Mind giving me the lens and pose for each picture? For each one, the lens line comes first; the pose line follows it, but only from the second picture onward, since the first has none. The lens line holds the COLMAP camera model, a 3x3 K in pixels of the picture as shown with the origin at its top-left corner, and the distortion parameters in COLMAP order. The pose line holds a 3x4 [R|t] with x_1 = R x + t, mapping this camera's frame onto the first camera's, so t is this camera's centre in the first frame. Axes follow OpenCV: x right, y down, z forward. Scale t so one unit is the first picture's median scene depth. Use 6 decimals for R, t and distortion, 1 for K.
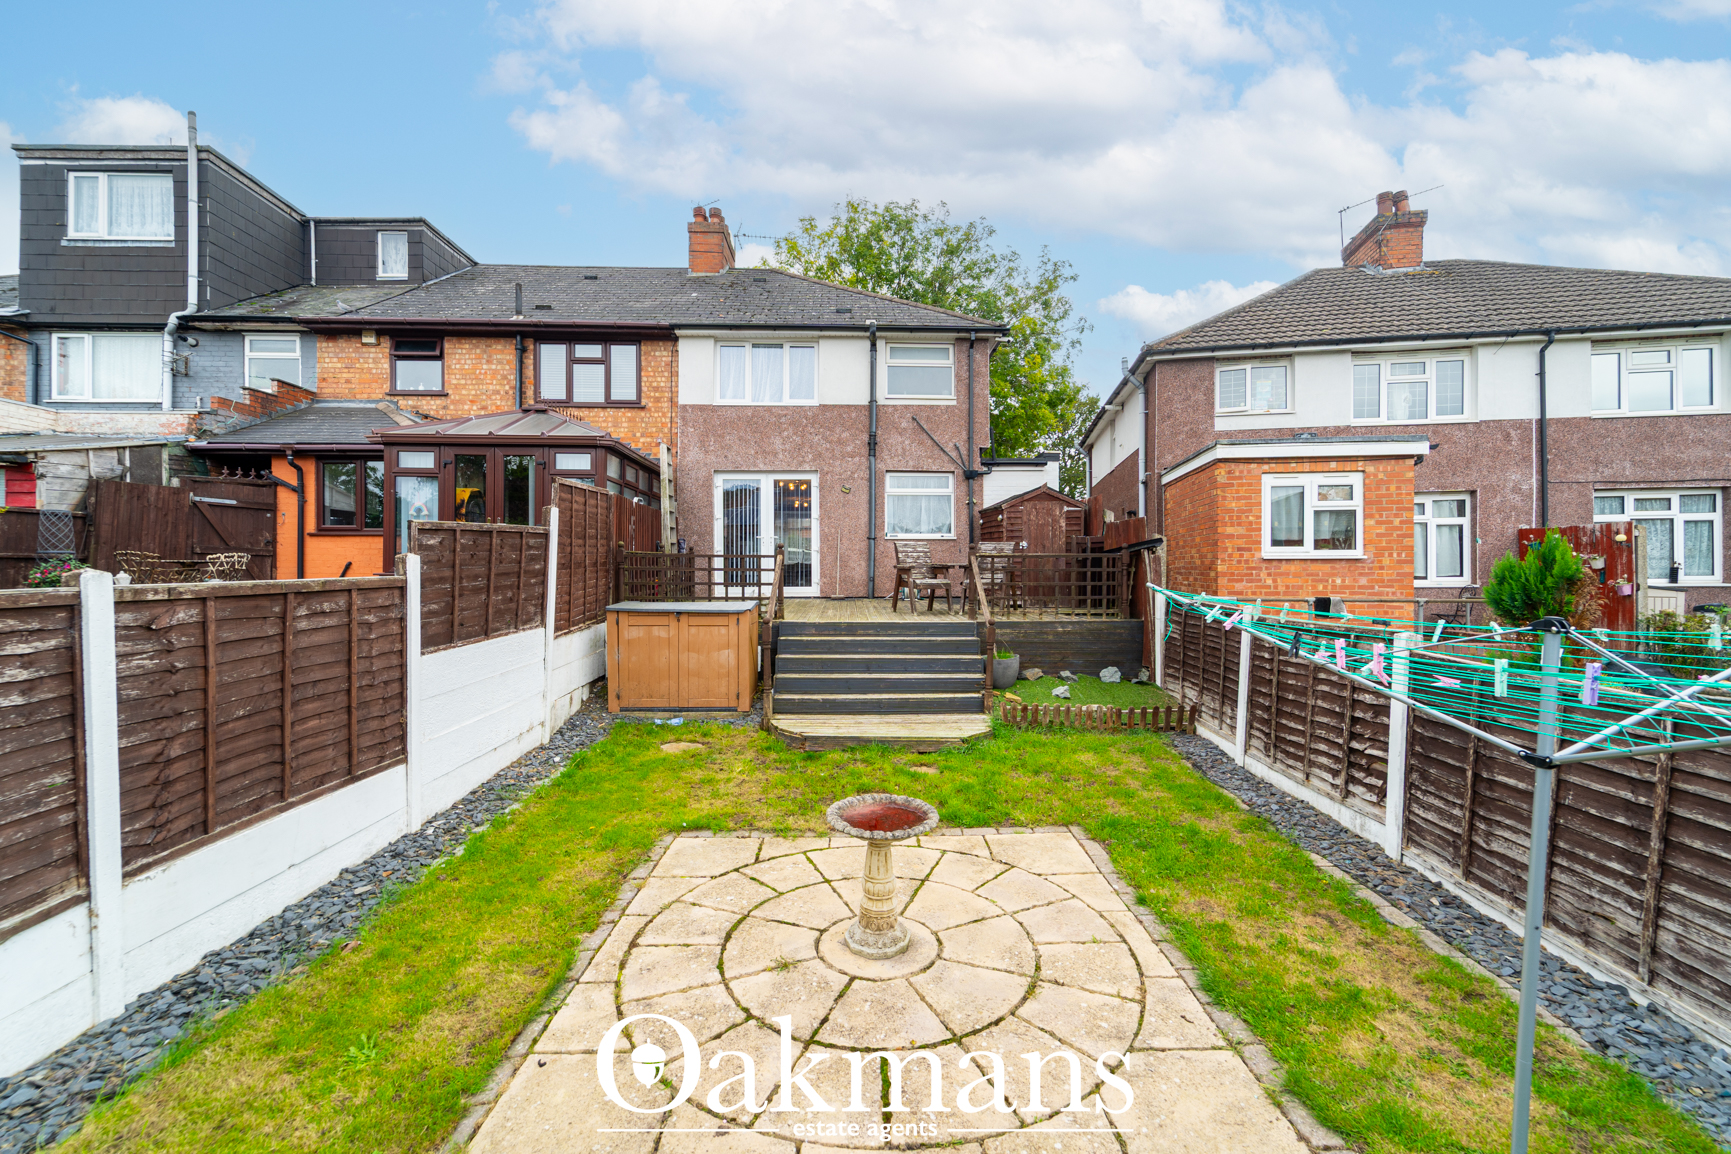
lens RADIAL K [[713.4, 0, 866.6], [0, 713.4, 575.4], [0, 0, 1]] dist [0.000233, -0.000337]
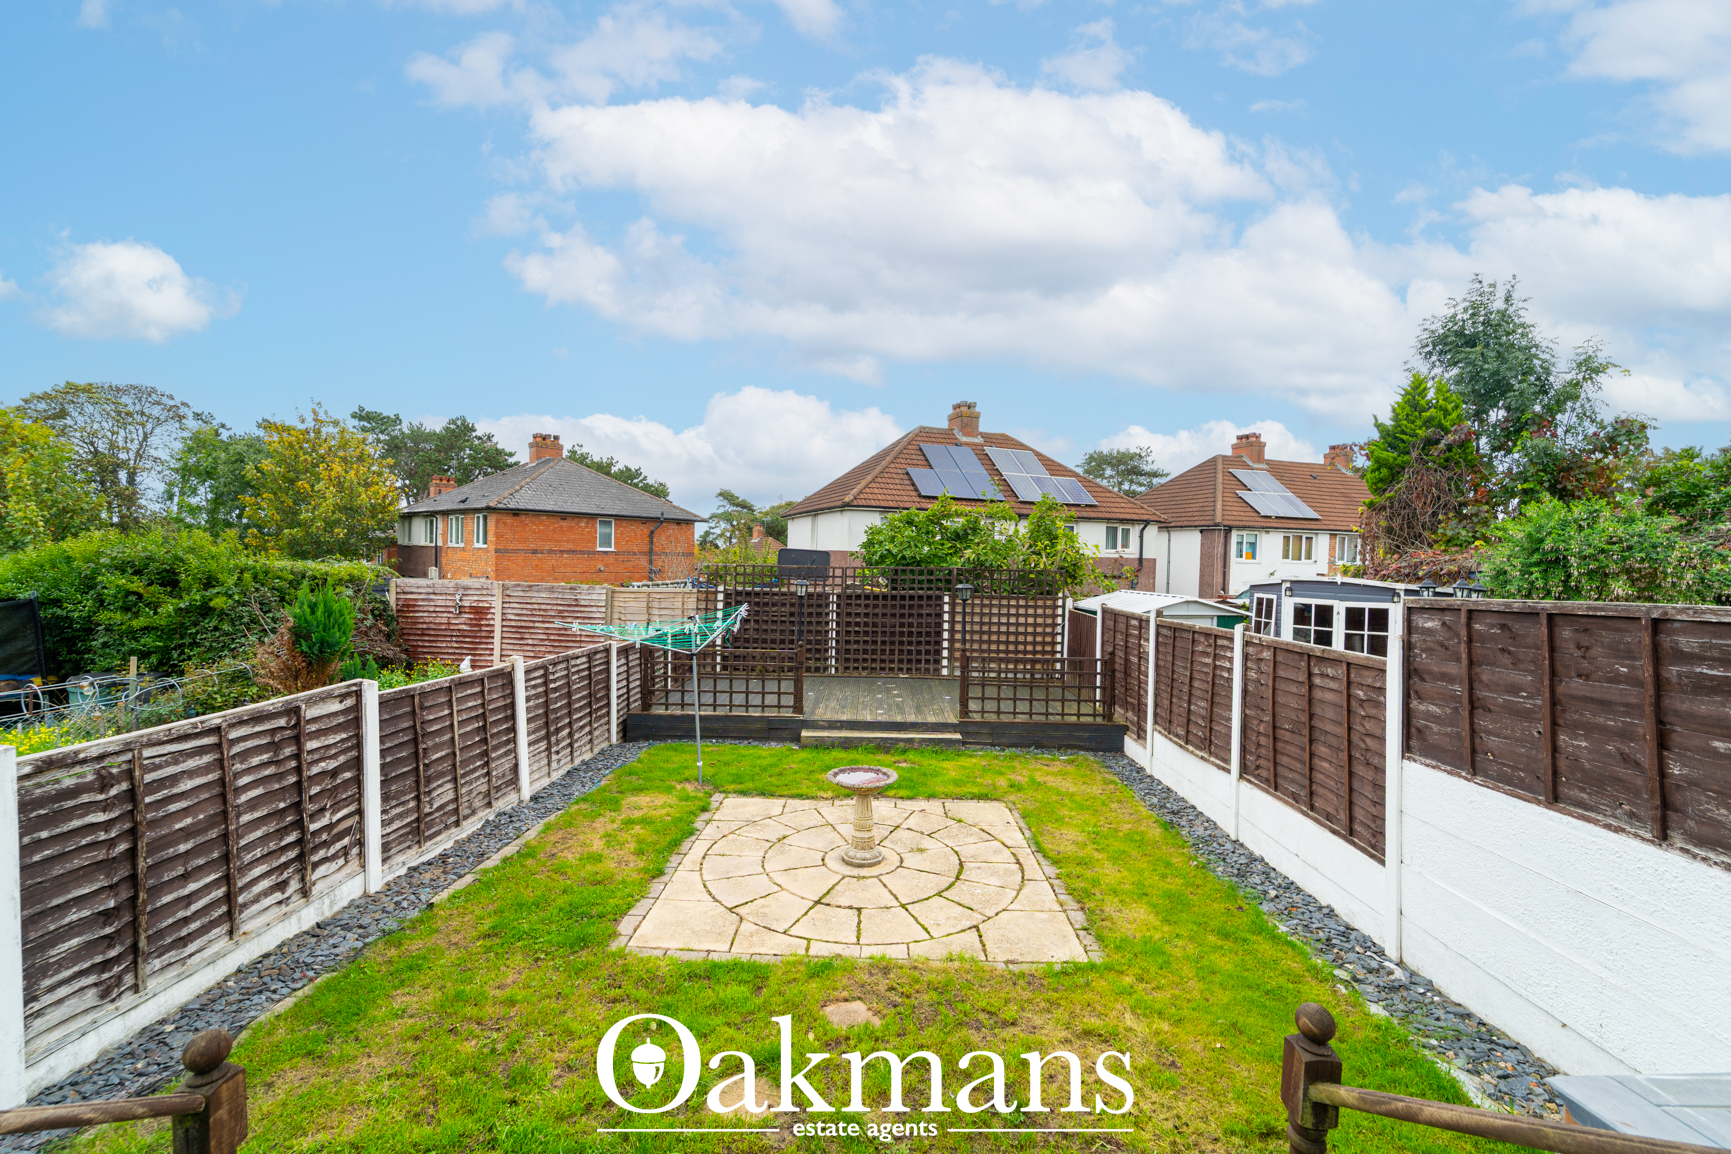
lens RADIAL K [[713.4, 0, 866.6], [0, 713.4, 575.4], [0, 0, 1]] dist [0.000233, -0.000337]
pose [[-0.999487, -0.023223, 0.022053, -0.009596], [-0.022485, 0.999198, 0.033142, -0.127352], [-0.022805, 0.032629, -0.999207, 2.028176]]
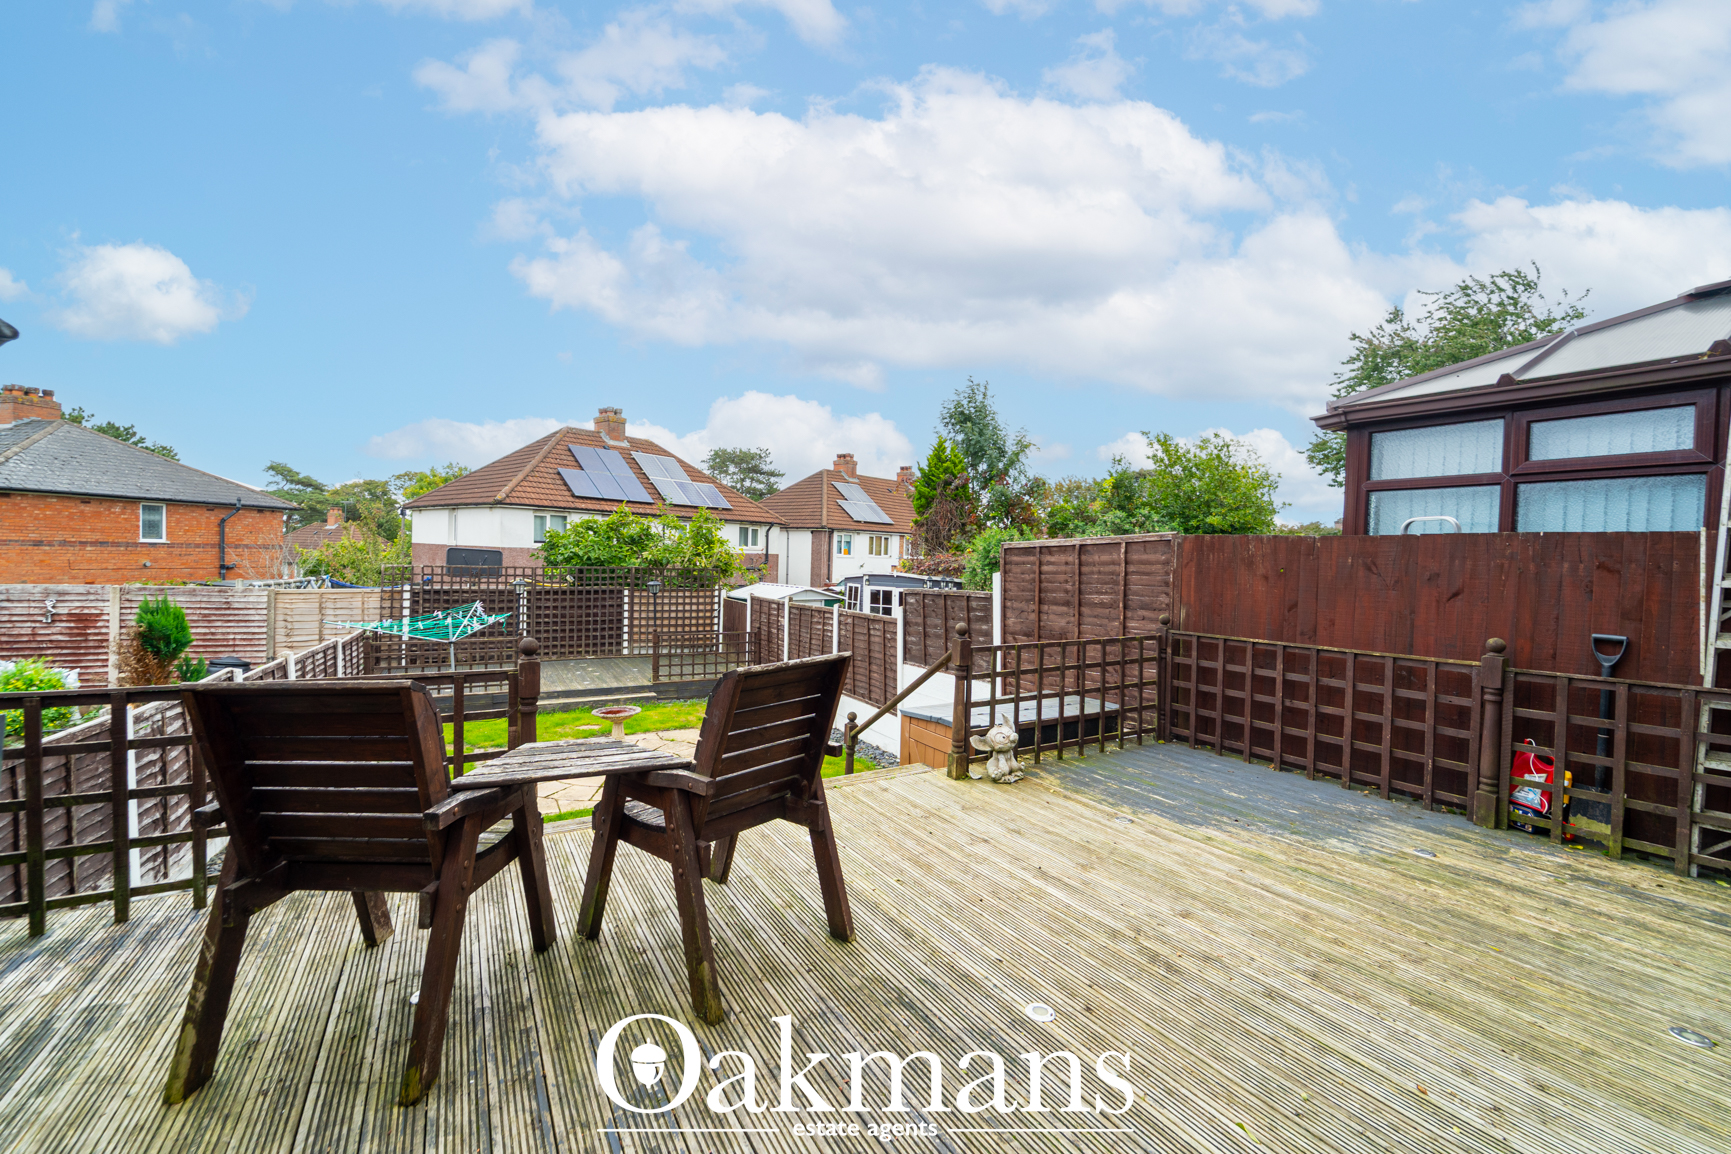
lens RADIAL K [[701.8, 0, 868.3], [0, 701.8, 575.2], [0, 0, 1]] dist [0.000955, -0.000146]
pose [[-0.877958, -0.011291, -0.478605, 0.331183], [-0.031410, 0.998926, 0.034054, -0.183898], [0.477706, 0.044931, -0.877370, 2.748798]]
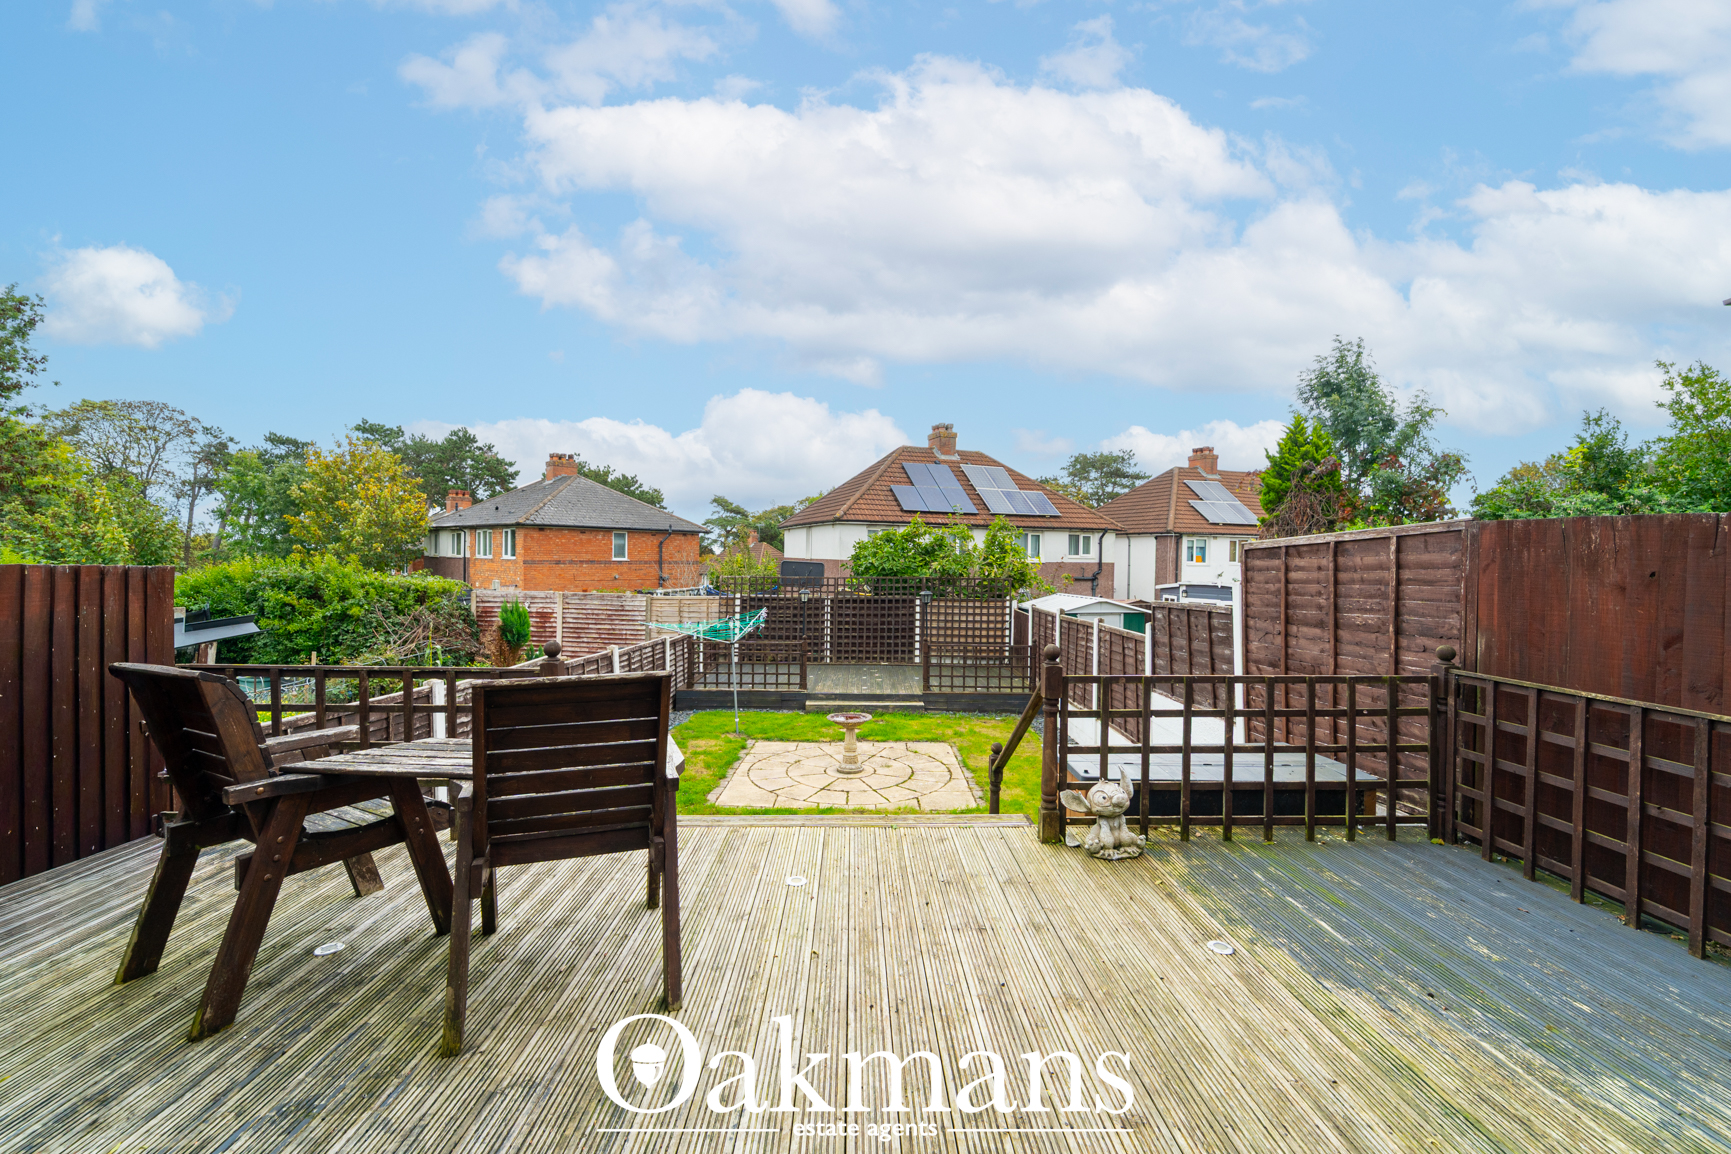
lens RADIAL K [[713.4, 0, 866.6], [0, 713.4, 575.4], [0, 0, 1]] dist [0.000233, -0.000337]
pose [[-0.999863, -0.012783, 0.010559, -0.045769], [-0.012451, 0.999445, 0.030908, -0.185790], [-0.010948, 0.030773, -0.999466, 2.739957]]
